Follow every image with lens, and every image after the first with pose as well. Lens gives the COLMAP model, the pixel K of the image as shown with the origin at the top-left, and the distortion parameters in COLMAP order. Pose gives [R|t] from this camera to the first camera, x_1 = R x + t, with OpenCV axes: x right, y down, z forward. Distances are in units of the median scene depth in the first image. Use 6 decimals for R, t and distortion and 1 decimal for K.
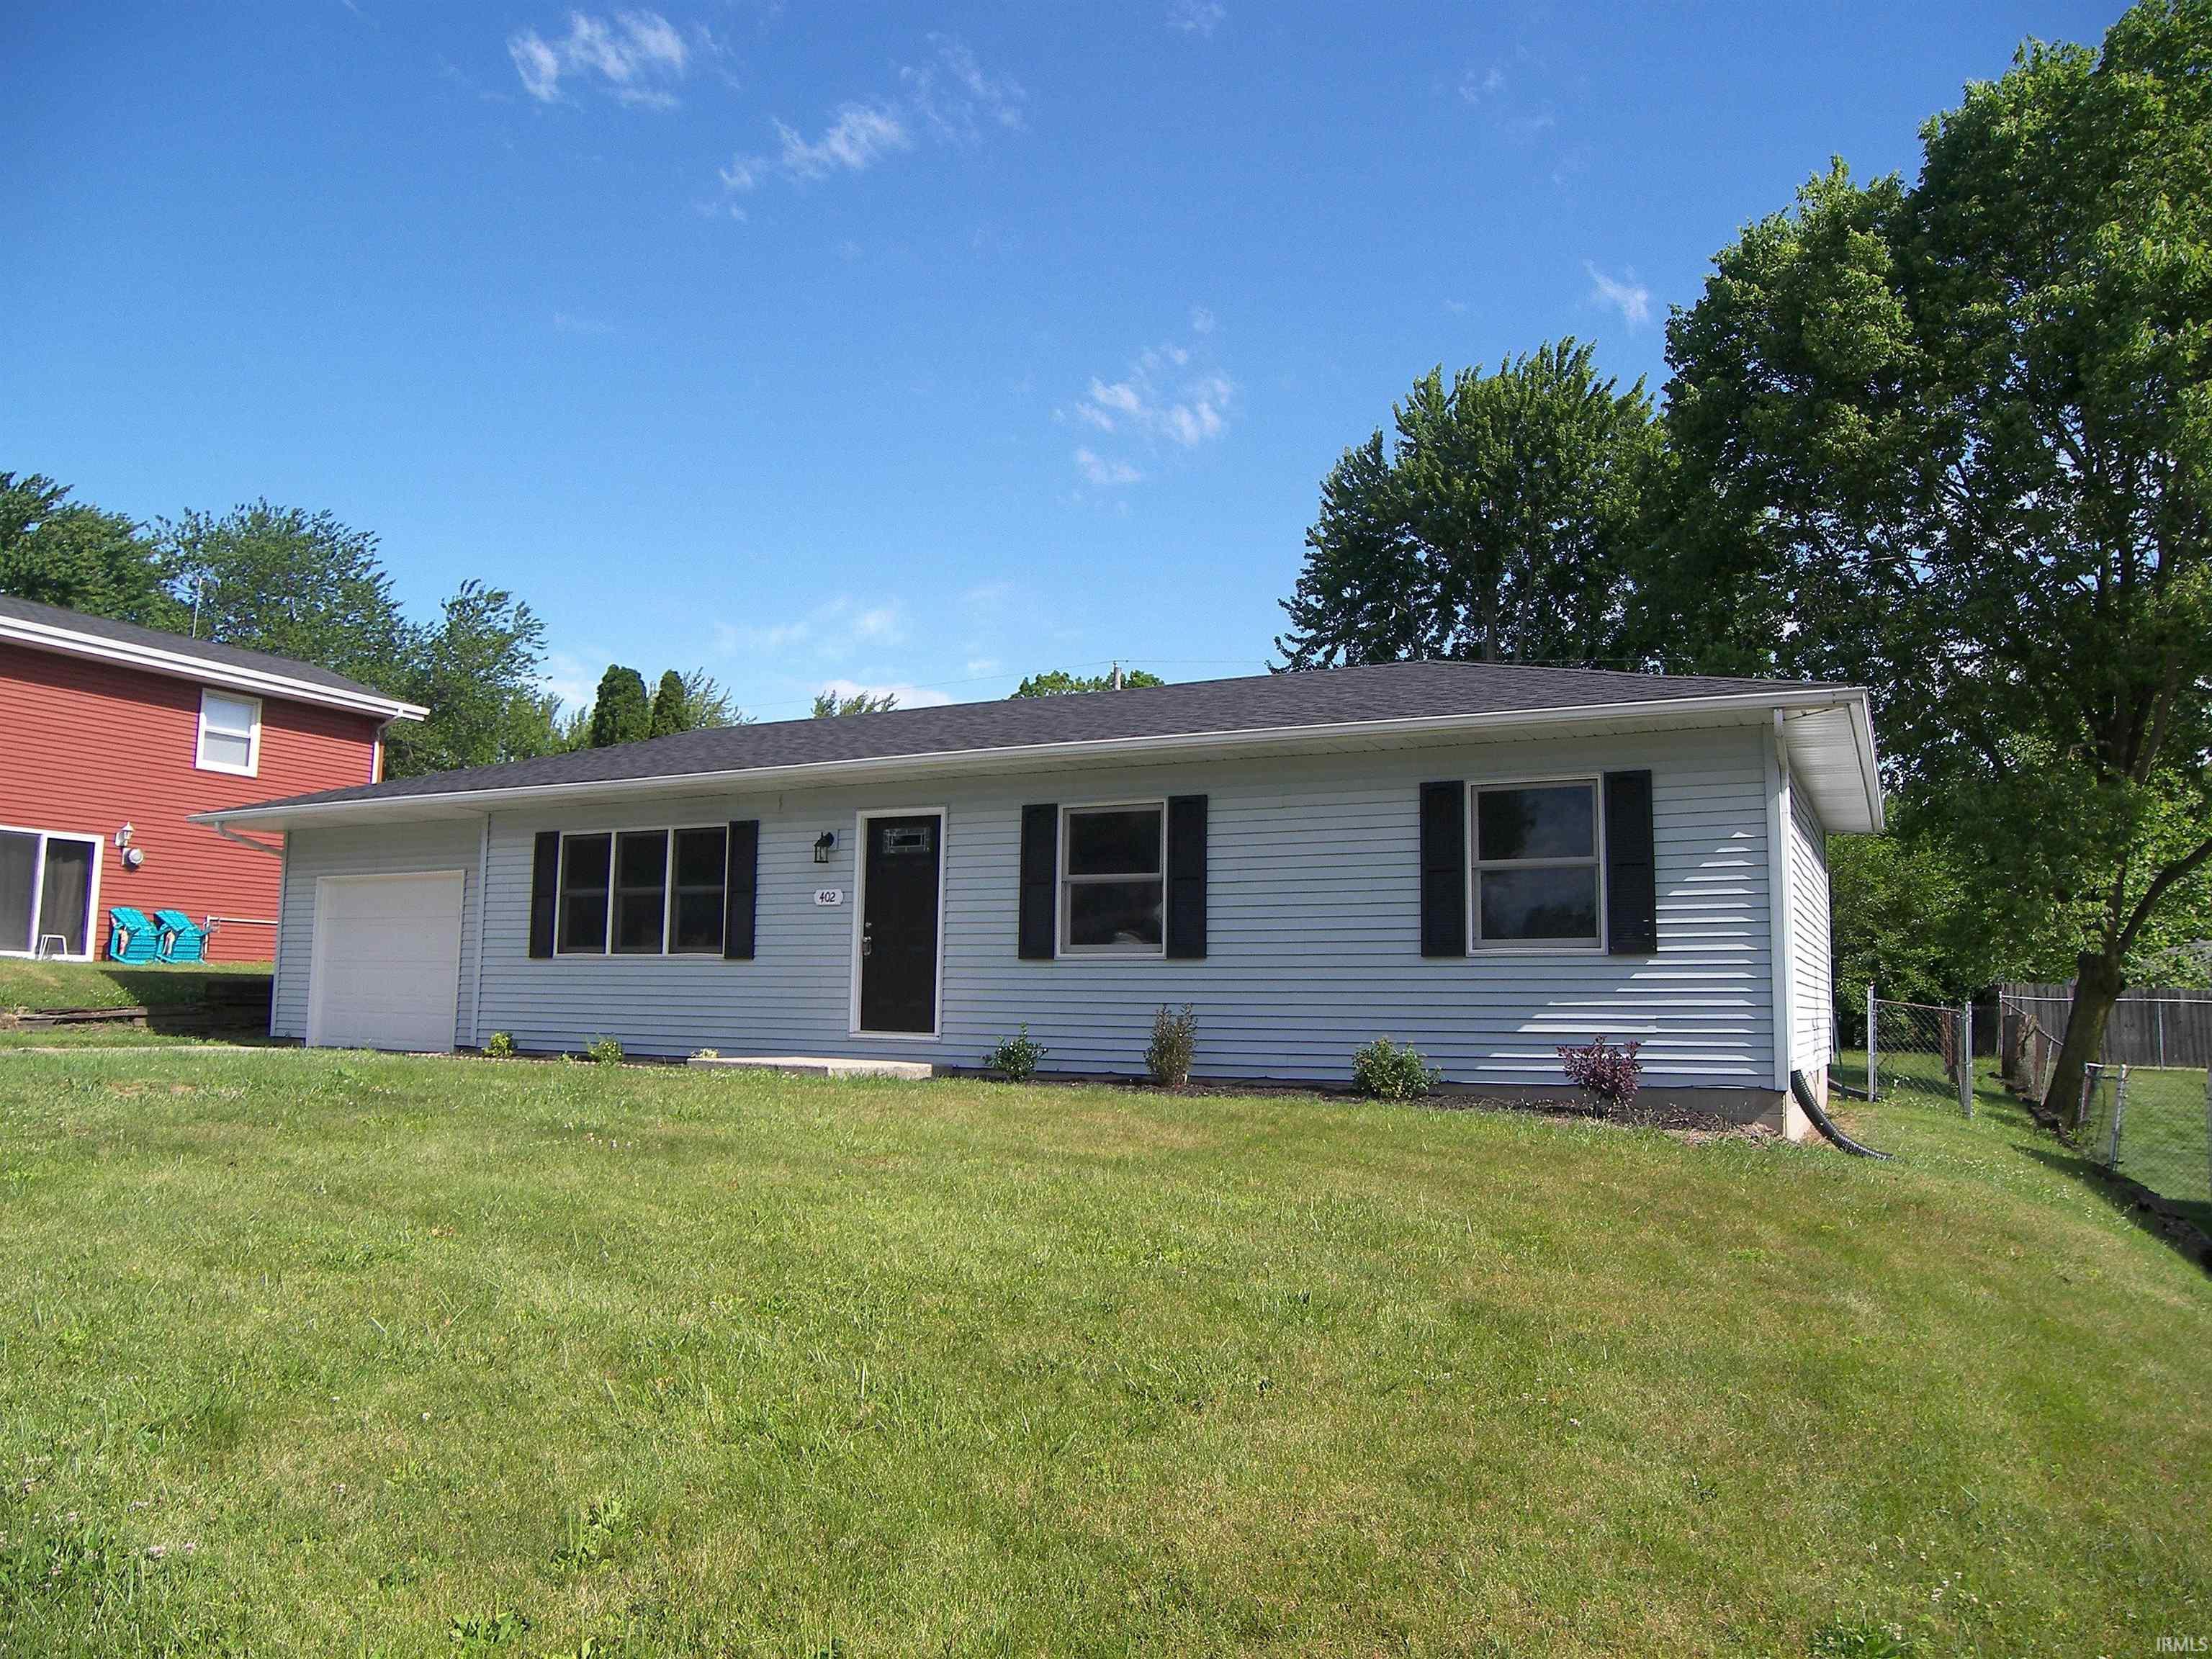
lens RADIAL K [[1531.2, 0, 1106.0], [0, 1531.2, 829.5], [0, 0, 1]] dist [-0.058367, -0.000316]
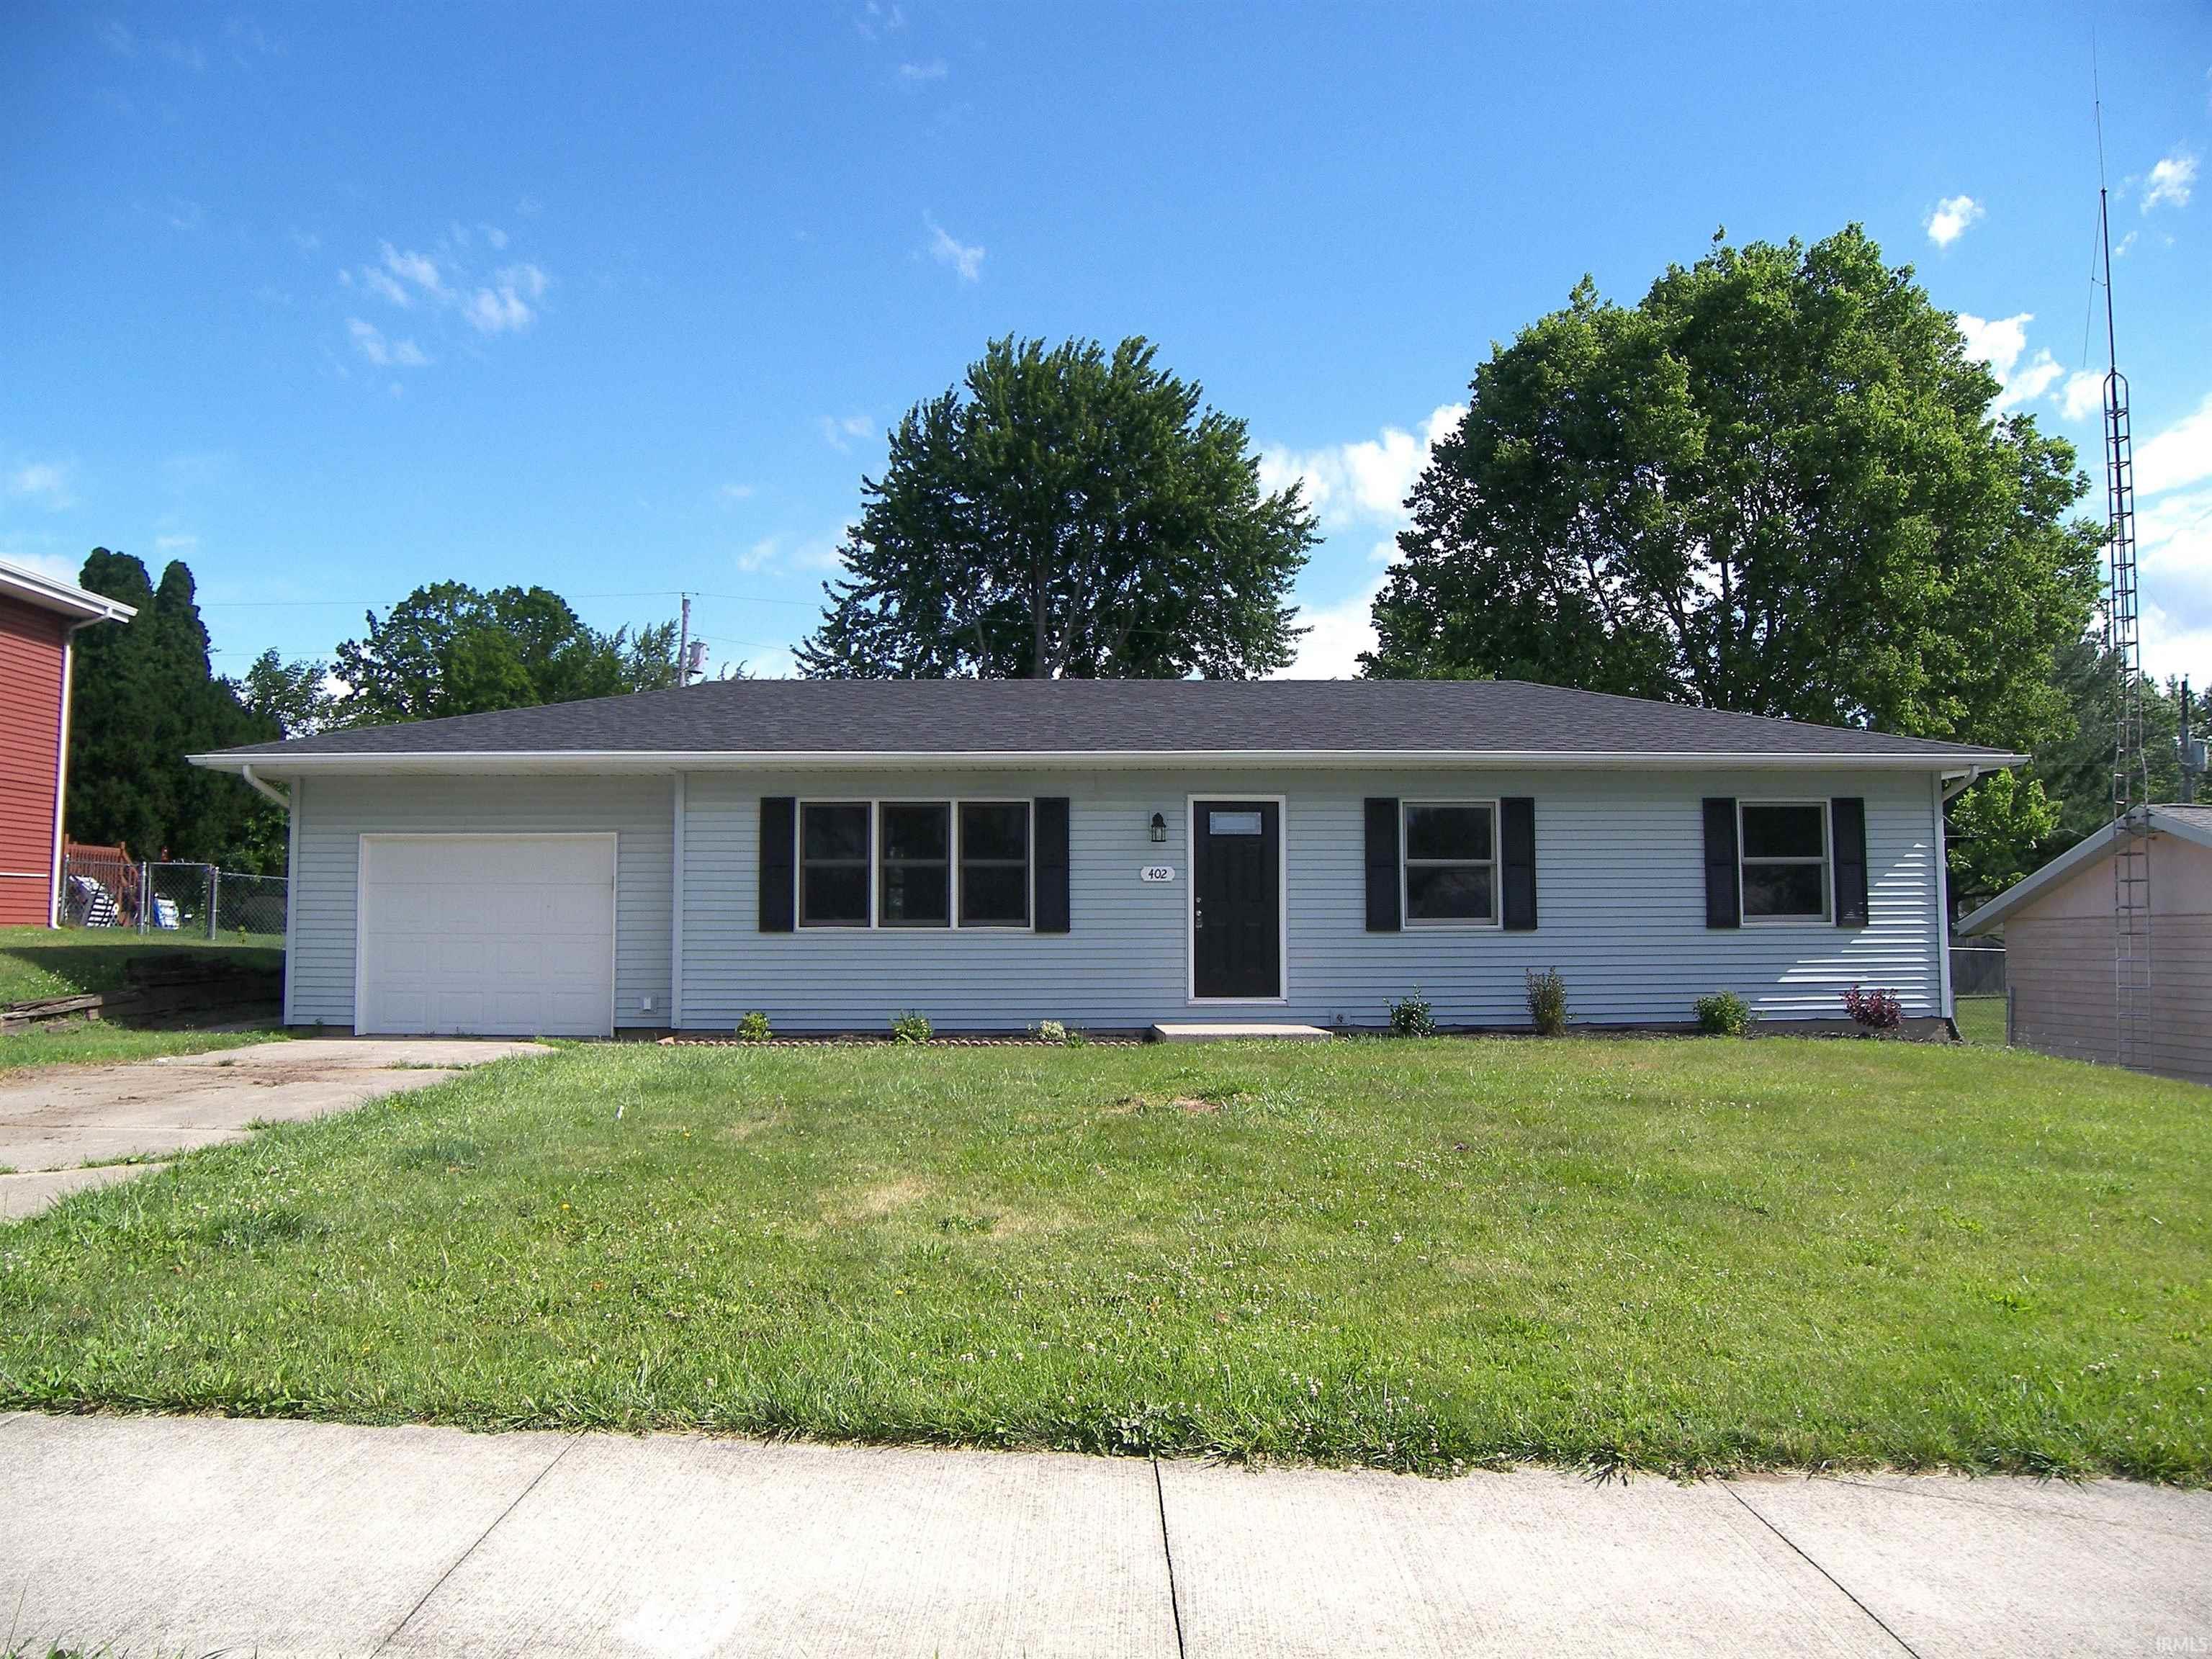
lens RADIAL K [[1553.4, 0, 1106.0], [0, 1553.4, 829.5], [0, 0, 1]] dist [-0.079043, -0.000330]
pose [[0.869261, 0.018862, 0.493994, -0.745832], [-0.041855, 0.998492, 0.035526, -0.023431], [-0.492579, -0.051558, 0.868739, 0.078519]]
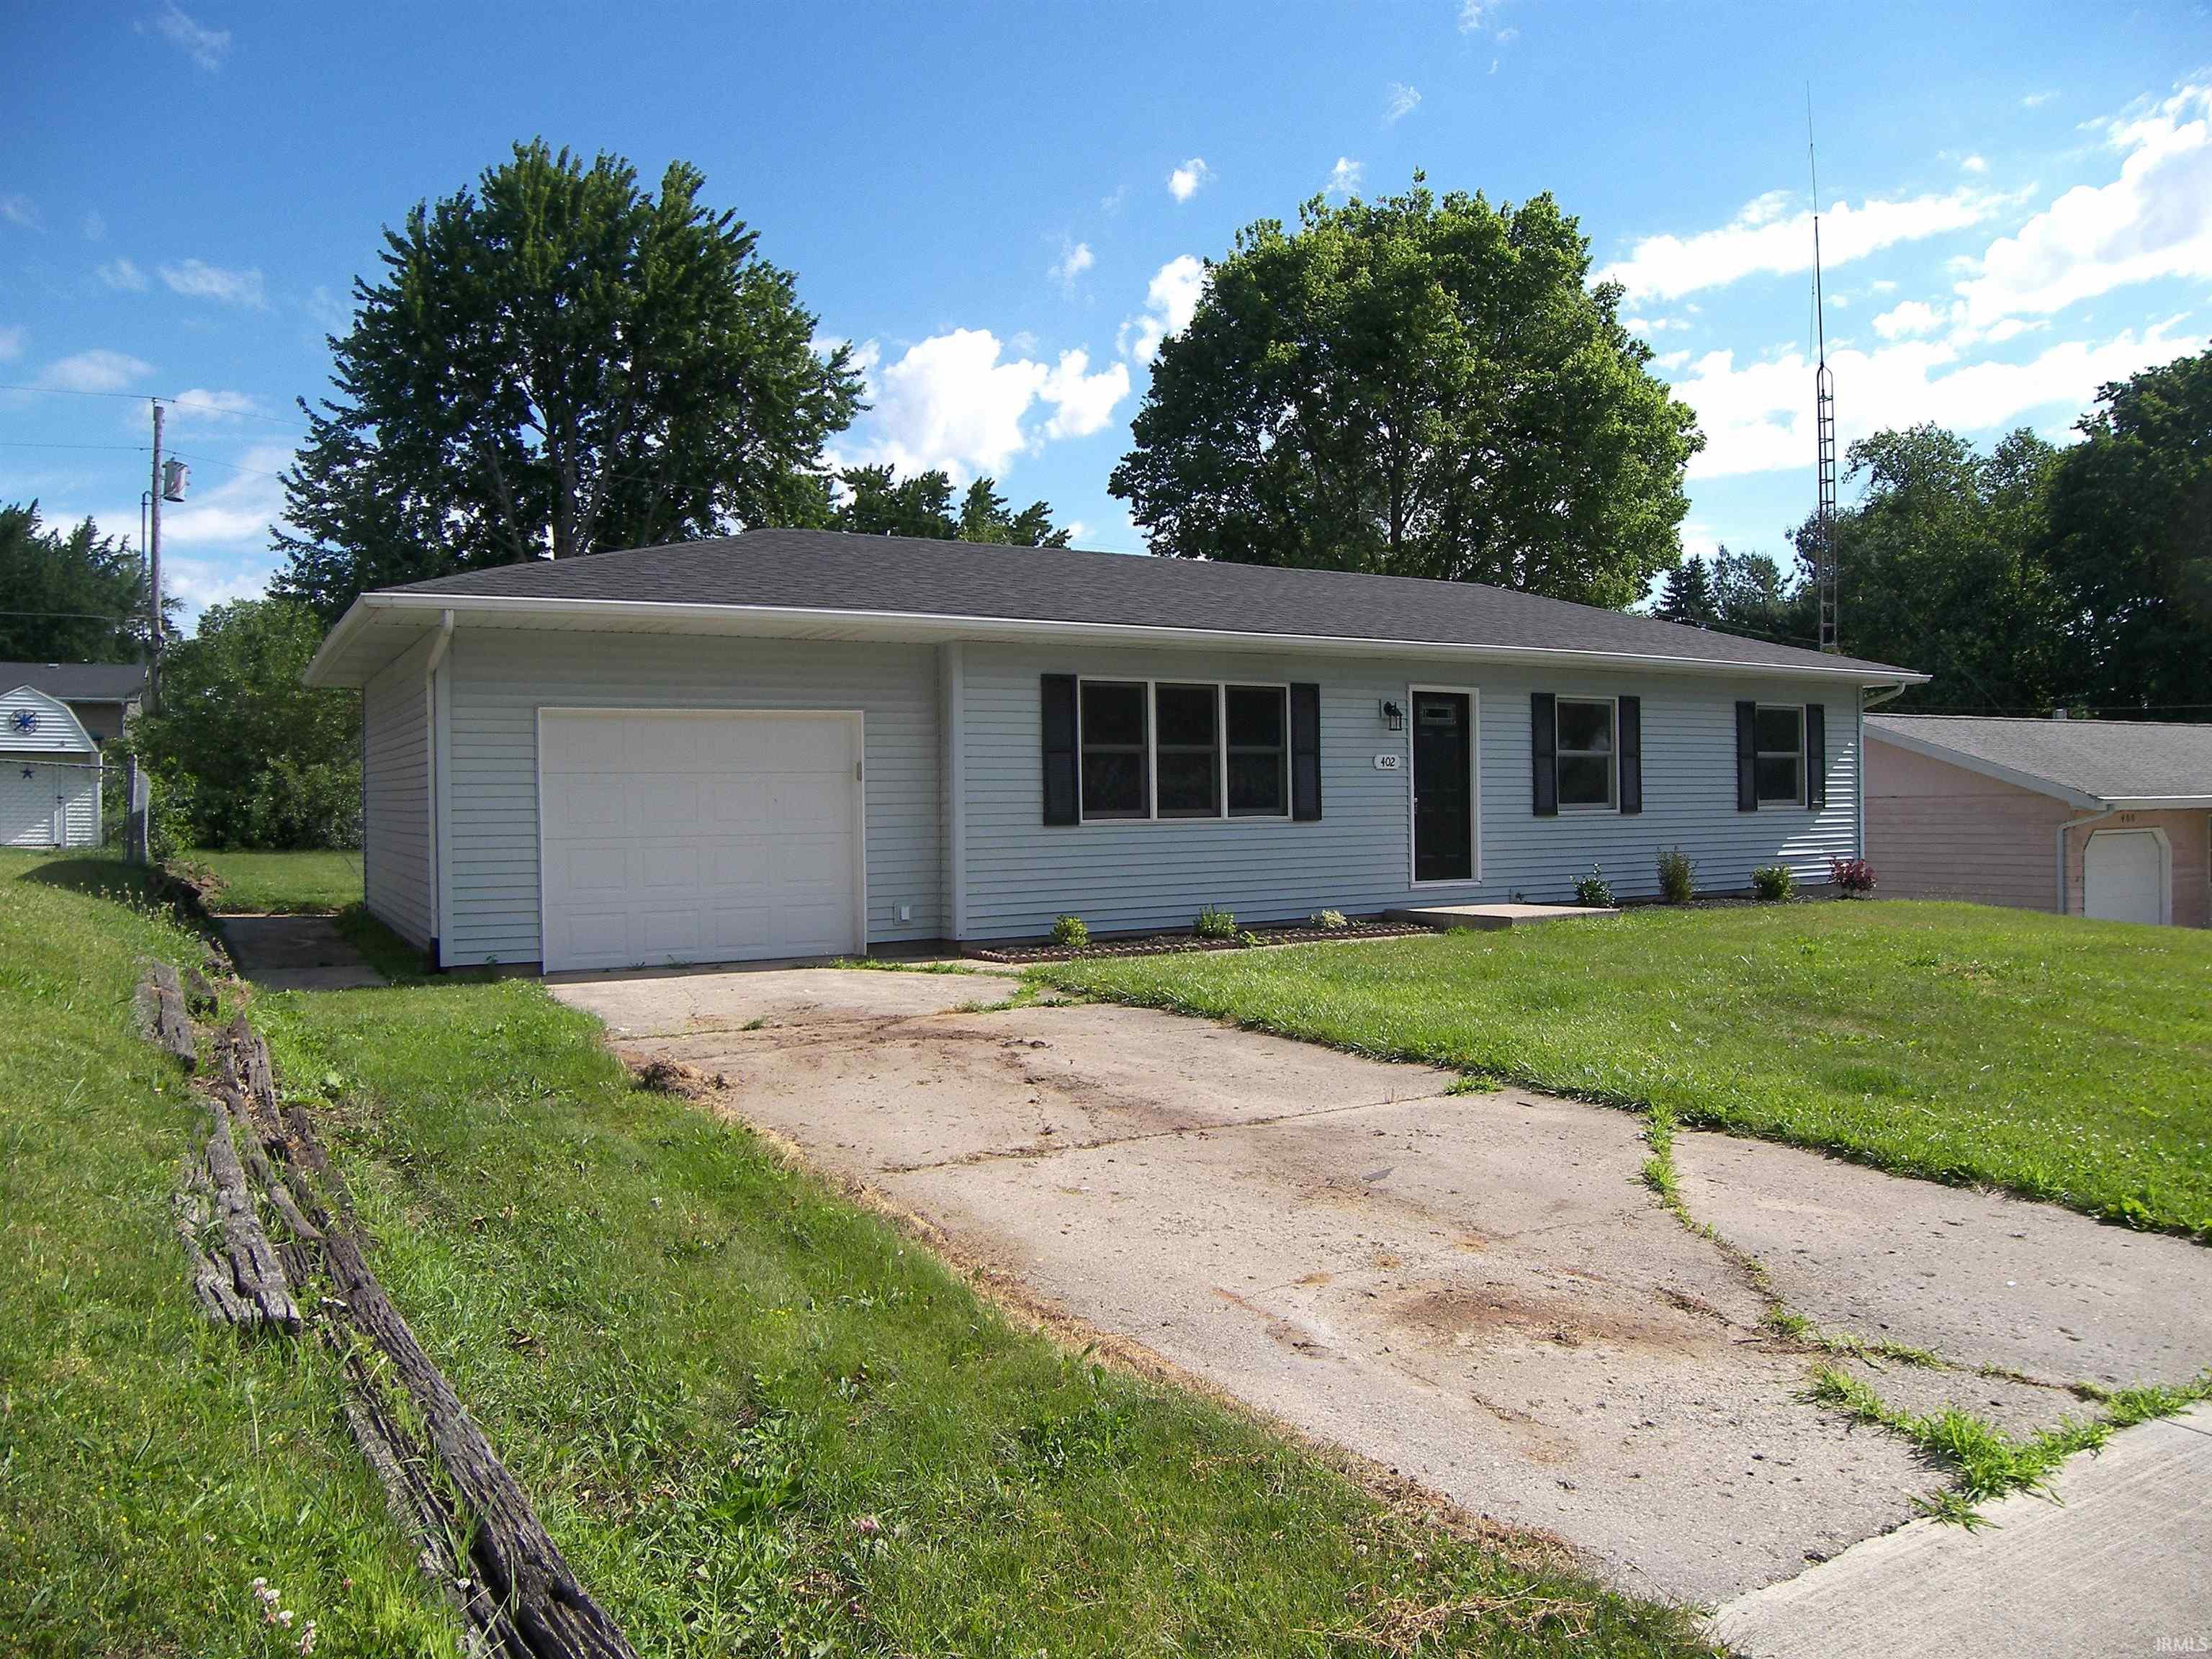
lens RADIAL K [[1531.2, 0, 1106.0], [0, 1531.2, 829.5], [0, 0, 1]] dist [-0.058367, -0.000316]
pose [[0.523475, -0.035741, 0.851291, -1.203607], [-0.074073, 0.993428, 0.087257, 0.012494], [-0.848815, -0.108735, 0.517387, 0.602766]]
